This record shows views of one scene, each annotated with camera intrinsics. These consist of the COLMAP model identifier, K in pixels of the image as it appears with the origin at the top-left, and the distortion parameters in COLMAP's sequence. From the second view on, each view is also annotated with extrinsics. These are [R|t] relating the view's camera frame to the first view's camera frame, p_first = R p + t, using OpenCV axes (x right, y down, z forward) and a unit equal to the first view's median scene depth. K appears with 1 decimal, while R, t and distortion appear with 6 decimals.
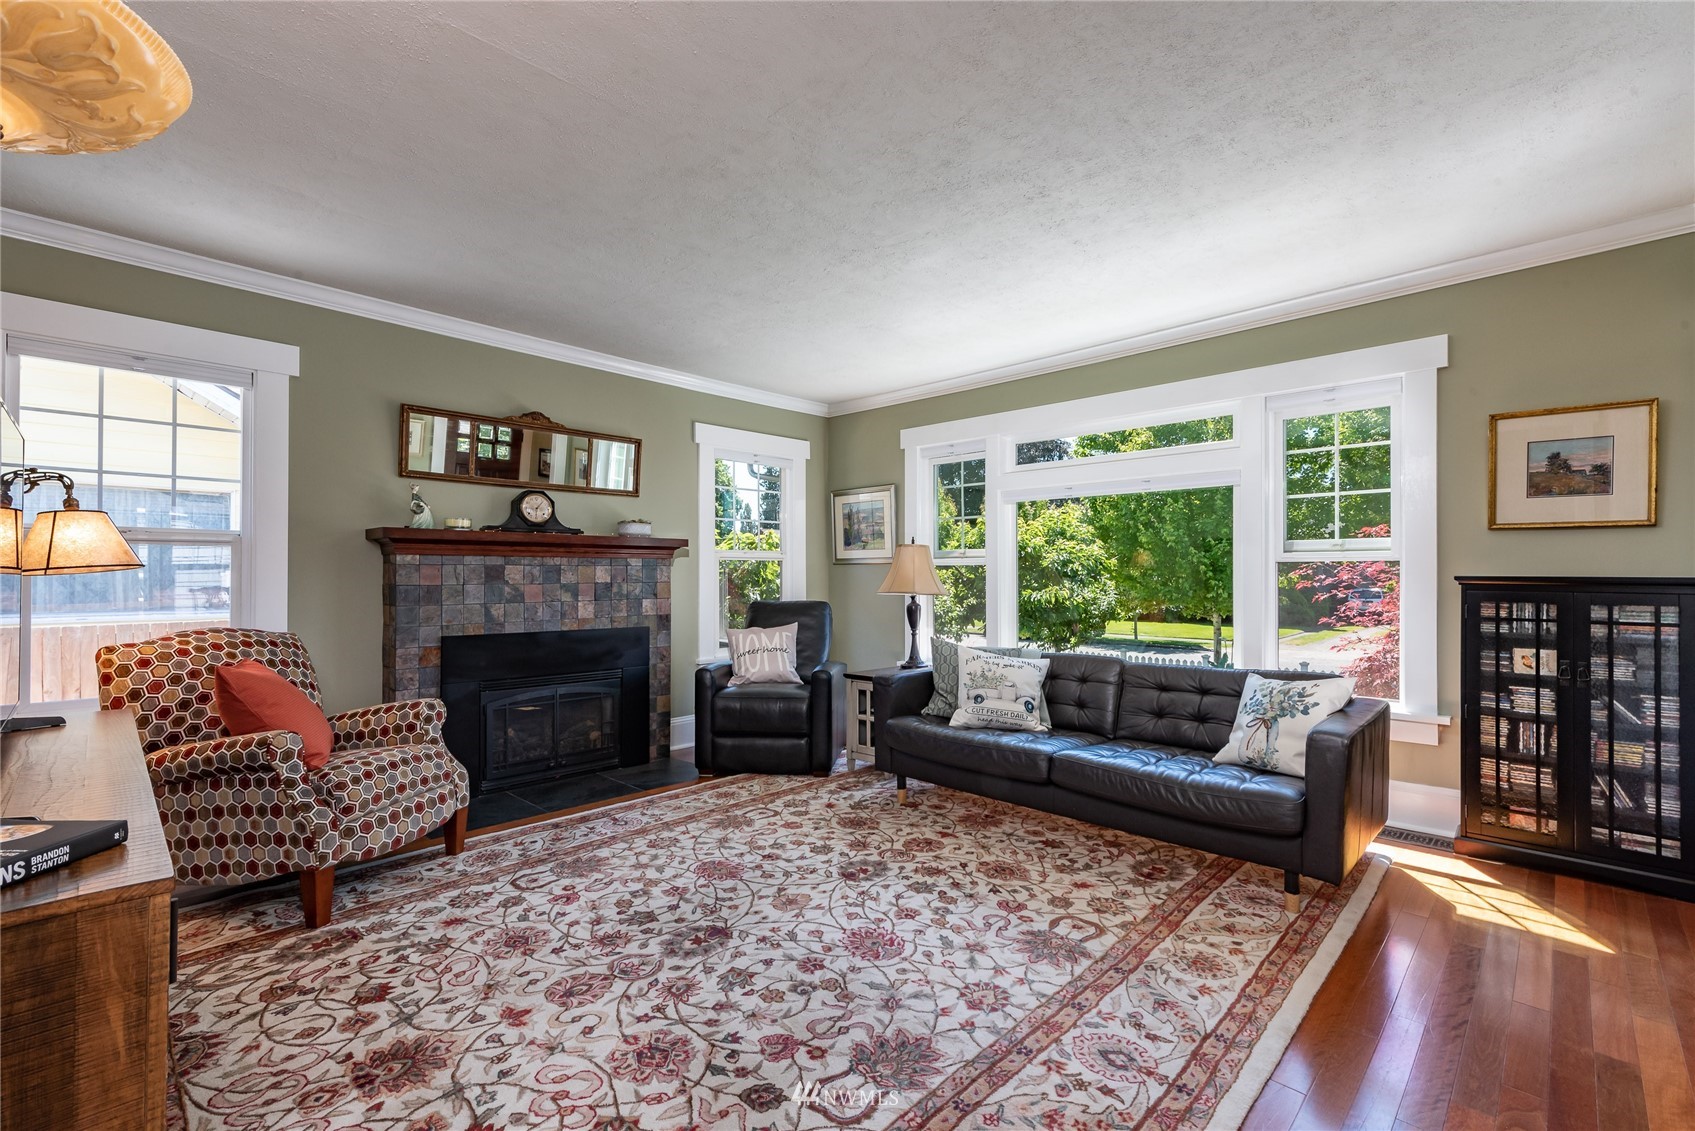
lens RADIAL K [[761.1, 0, 837.0], [0, 761.1, 564.9], [0, 0, 1]] dist [0.011152, -0.002736]
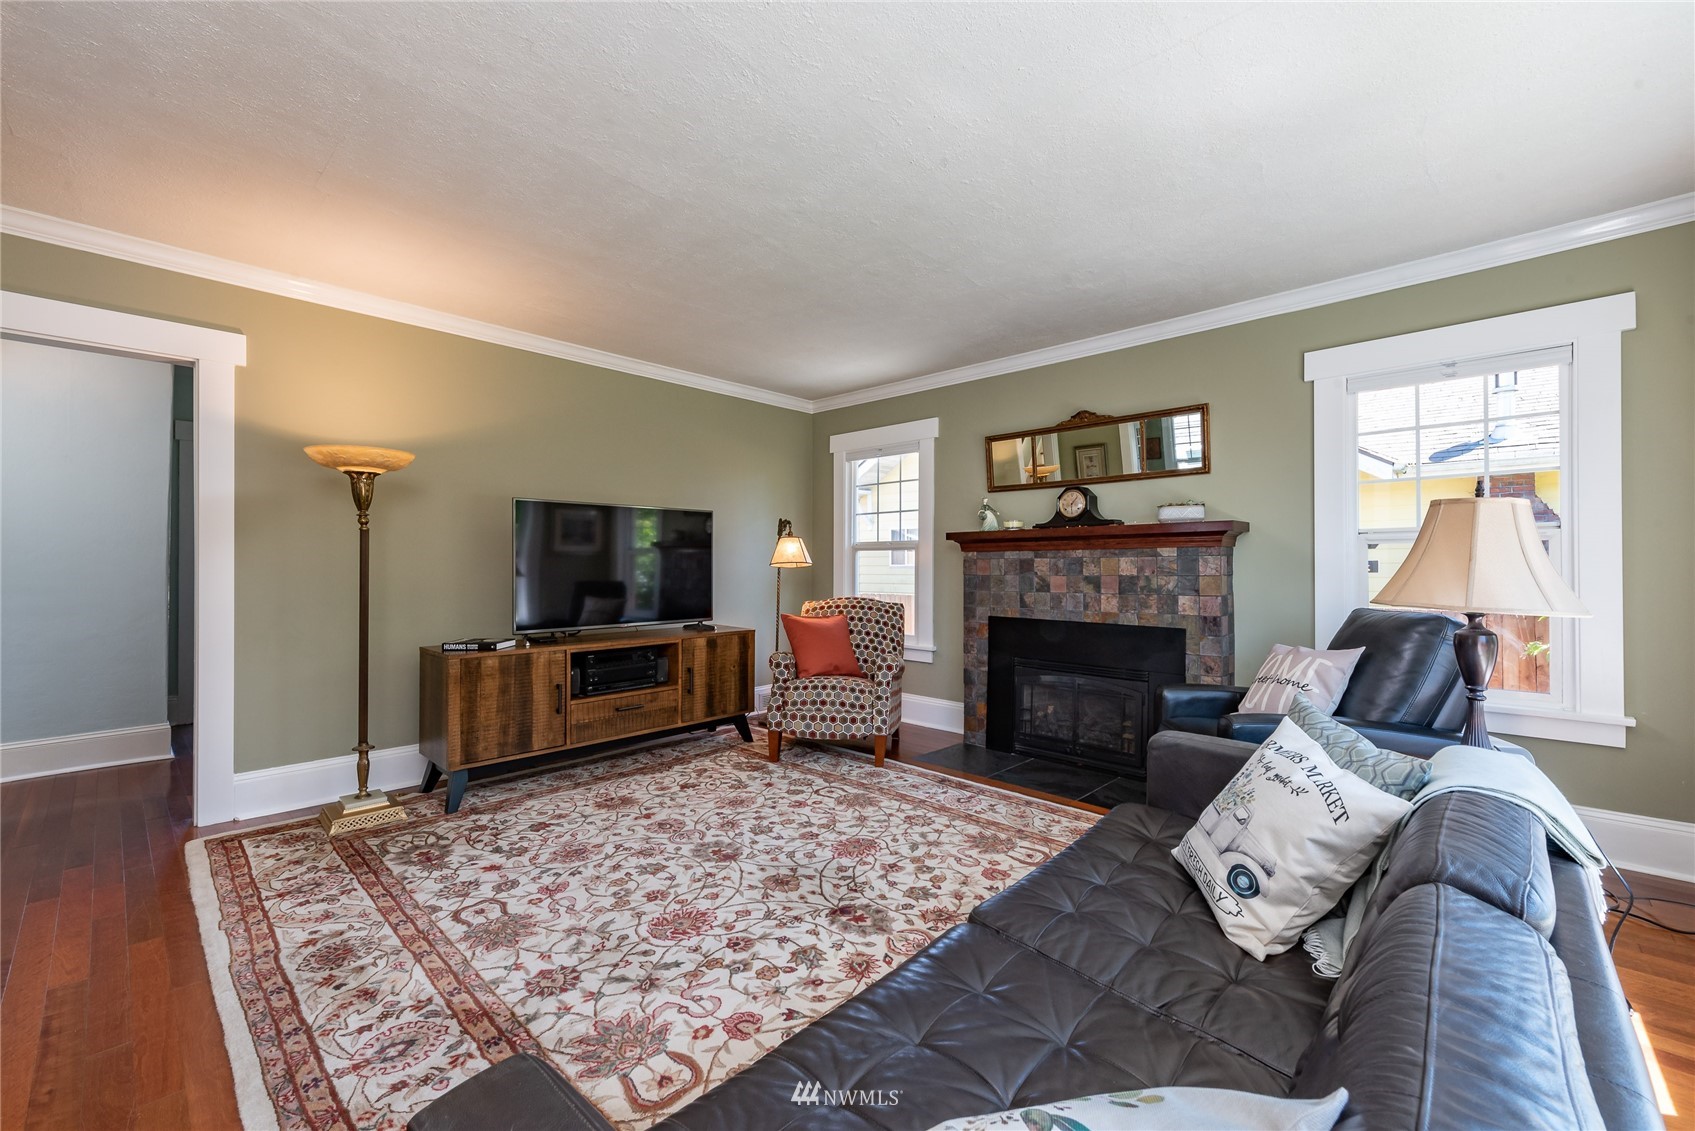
lens RADIAL K [[693.2, 0, 865.7], [0, 693.2, 558.5], [0, 0, 1]] dist [0.006018, -0.001710]
pose [[0.017530, -0.010499, -0.999791, 0.844274], [0.012318, 0.999871, -0.010284, 0.011520], [0.999770, -0.012136, 0.017657, 1.047266]]
